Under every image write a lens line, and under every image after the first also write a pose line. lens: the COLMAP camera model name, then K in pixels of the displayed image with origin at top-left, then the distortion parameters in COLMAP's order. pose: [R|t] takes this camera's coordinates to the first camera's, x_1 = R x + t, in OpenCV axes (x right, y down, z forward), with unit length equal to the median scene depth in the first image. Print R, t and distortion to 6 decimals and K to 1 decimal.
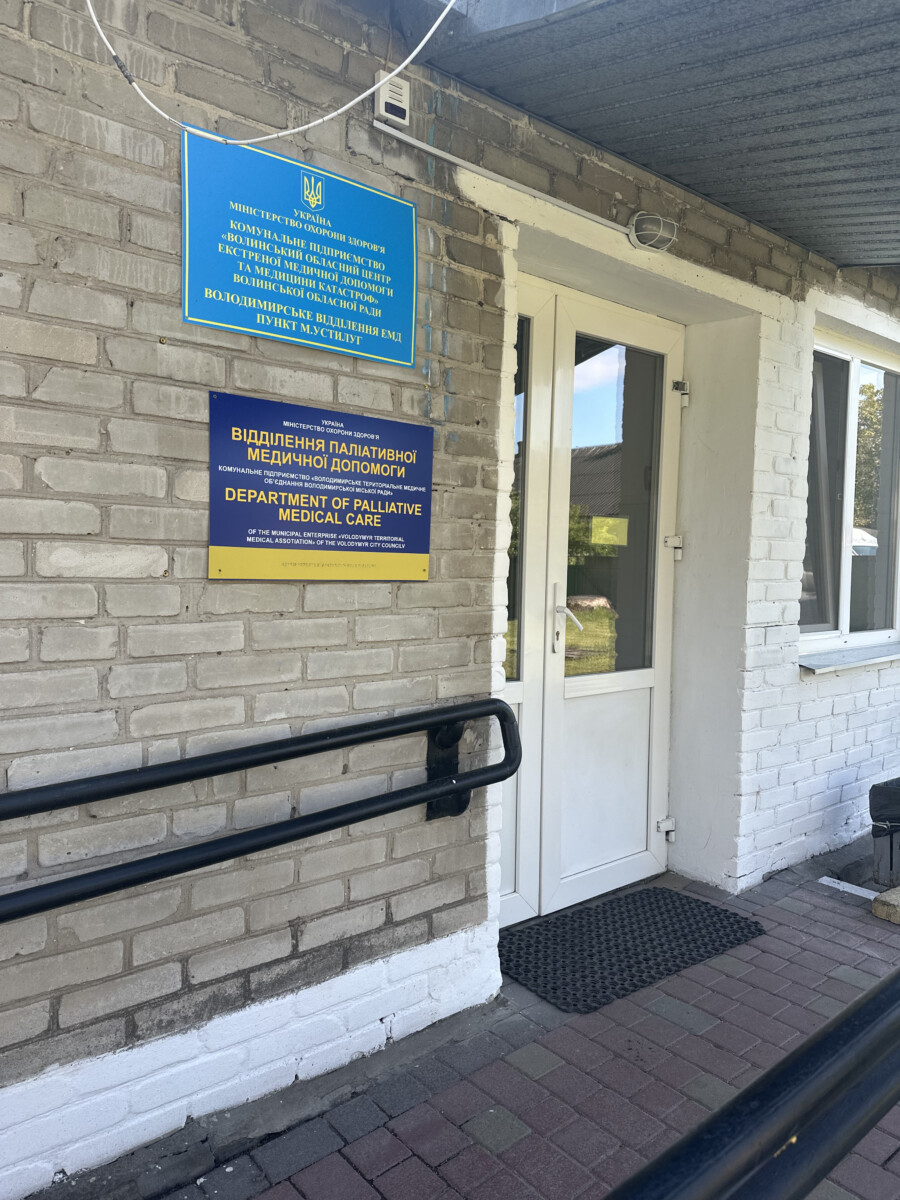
lens RADIAL K [[834.3, 0, 455.6], [0, 834.3, 603.6], [0, 0, 1]] dist [0.179525, -0.343799]
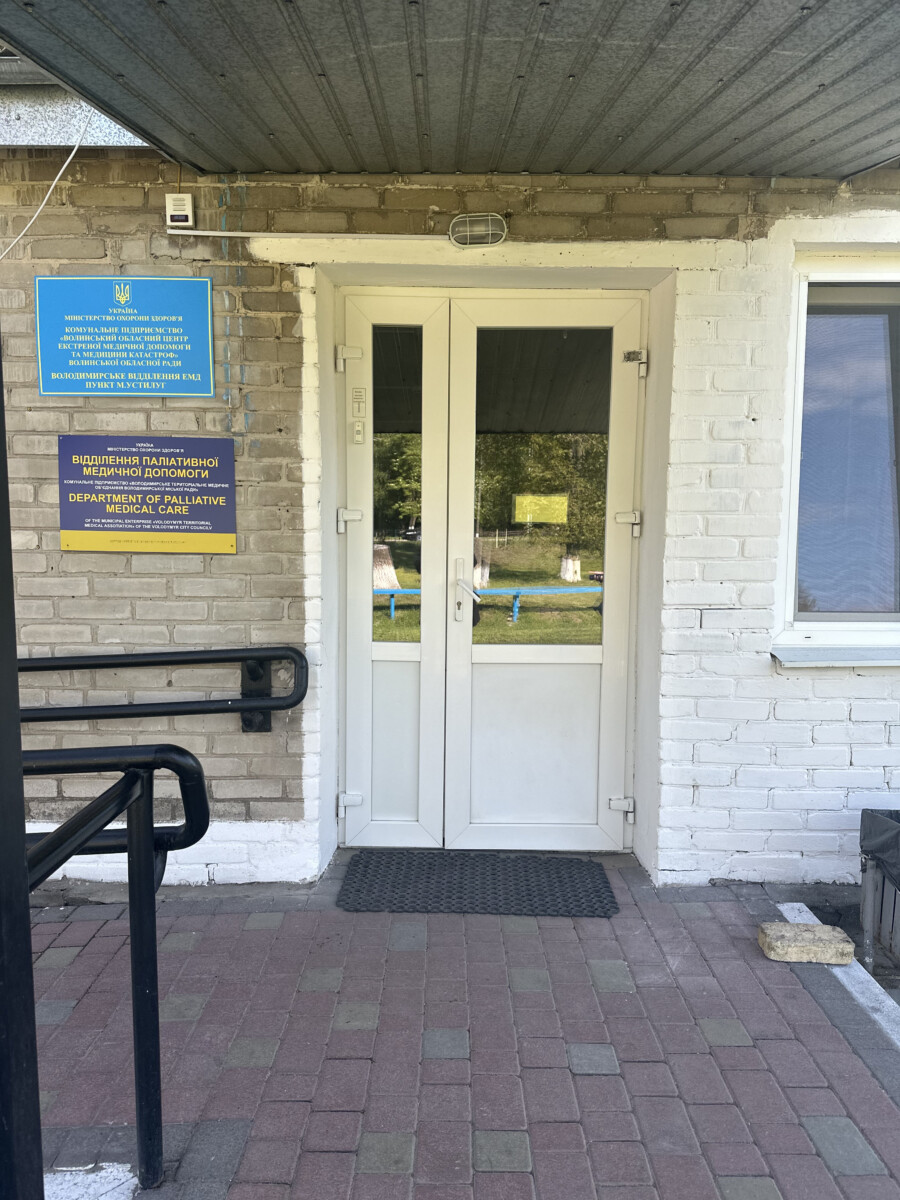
lens RADIAL K [[834.3, 0, 455.6], [0, 834.3, 603.6], [0, 0, 1]] dist [0.179525, -0.343799]
pose [[0.766560, 0.045254, -0.640576, 1.166029], [-0.027404, 0.998910, 0.037776, -0.008596], [0.641587, -0.011403, 0.766965, 0.197931]]
